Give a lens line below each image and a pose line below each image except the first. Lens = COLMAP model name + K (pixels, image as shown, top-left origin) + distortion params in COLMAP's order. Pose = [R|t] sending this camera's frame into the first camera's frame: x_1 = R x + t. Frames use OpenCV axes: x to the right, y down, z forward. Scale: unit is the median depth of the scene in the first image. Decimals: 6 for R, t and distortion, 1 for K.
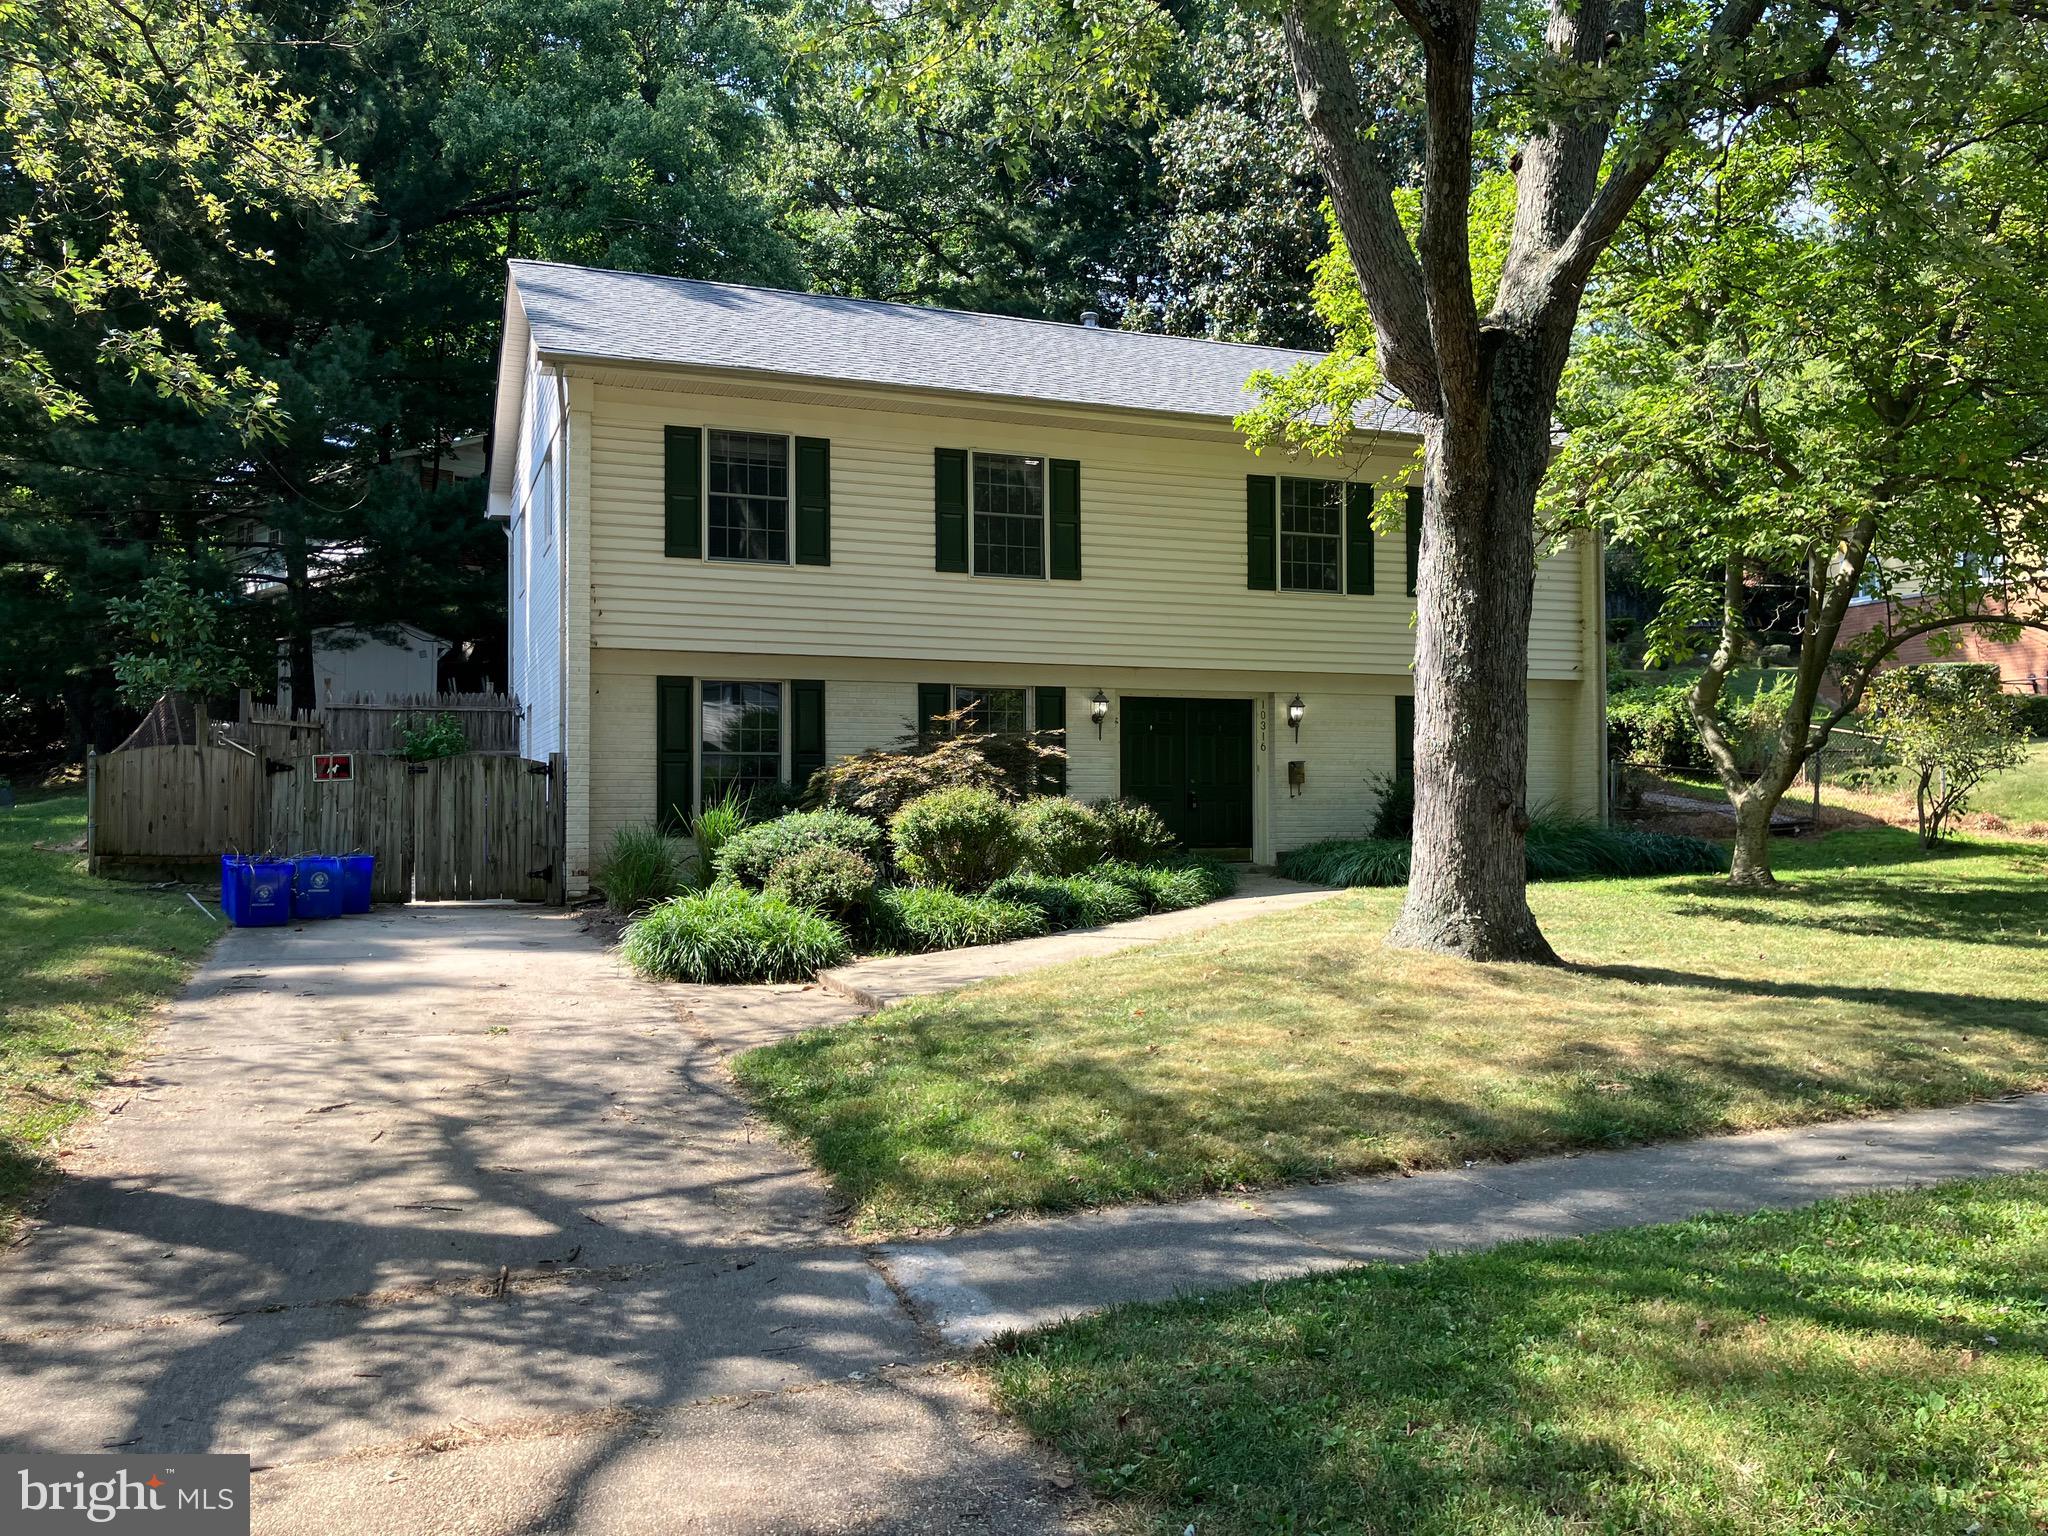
lens RADIAL K [[1652.8, 0, 1026.4], [0, 1652.8, 806.5], [0, 0, 1]] dist [0.101101, -0.200763]
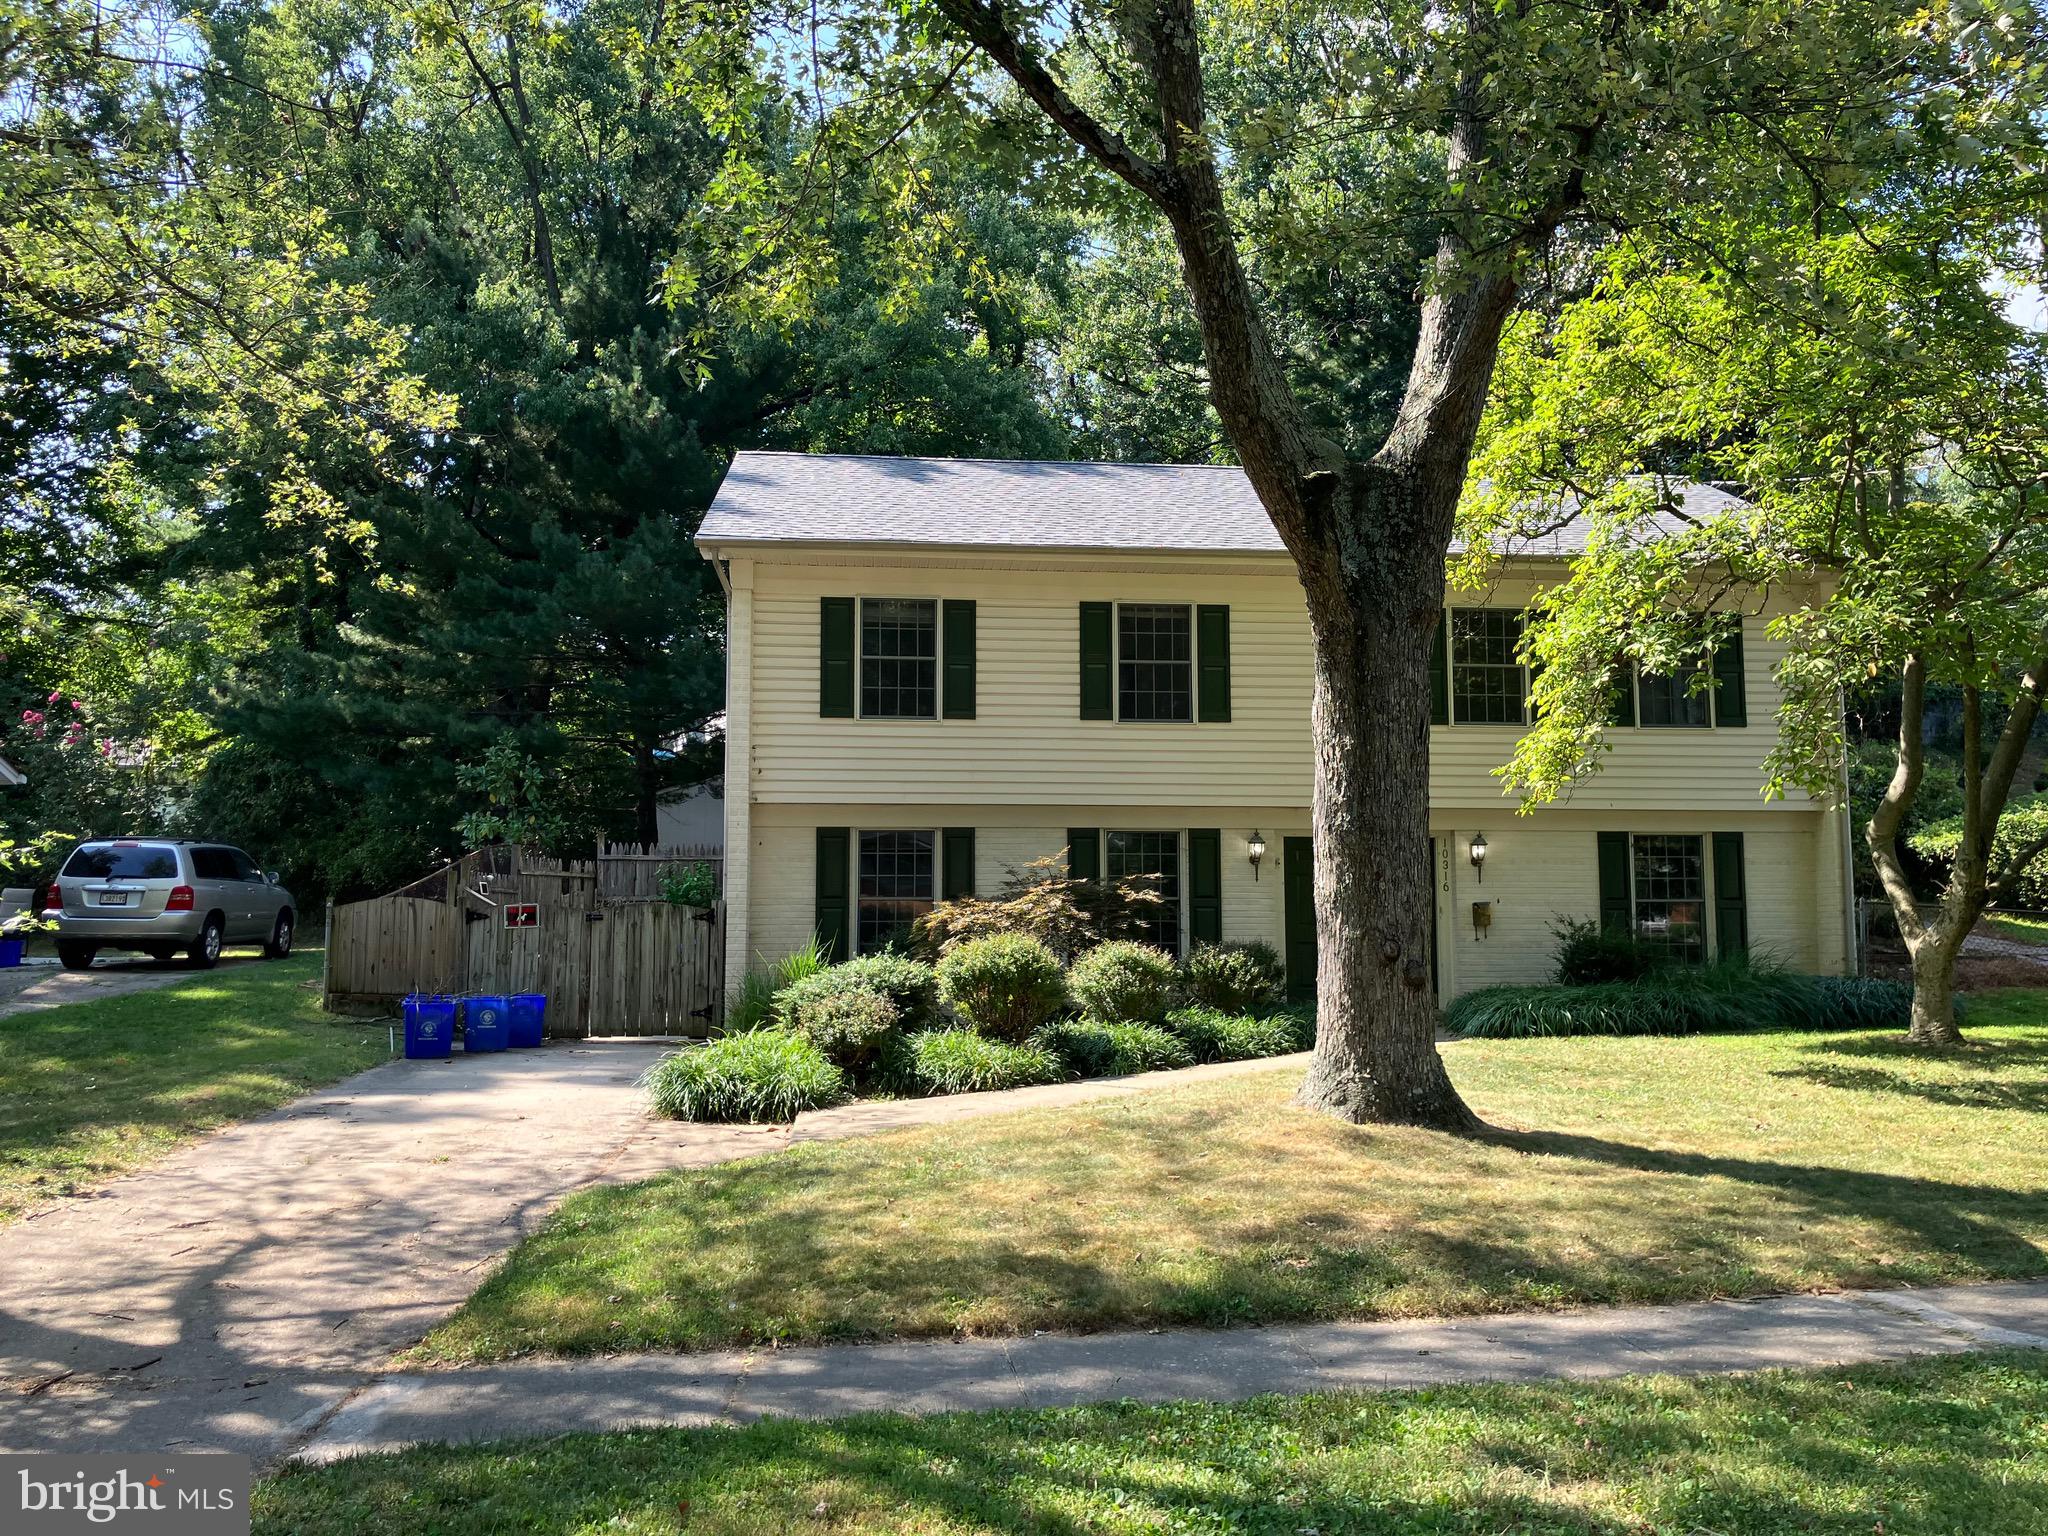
lens RADIAL K [[1652.8, 0, 1026.4], [0, 1652.8, 806.5], [0, 0, 1]] dist [0.101101, -0.200763]
pose [[0.961875, -0.021834, -0.272616, 0.207015], [-0.000160, 0.996763, -0.080394, -0.006368], [0.273489, 0.077373, 0.958758, 0.012126]]
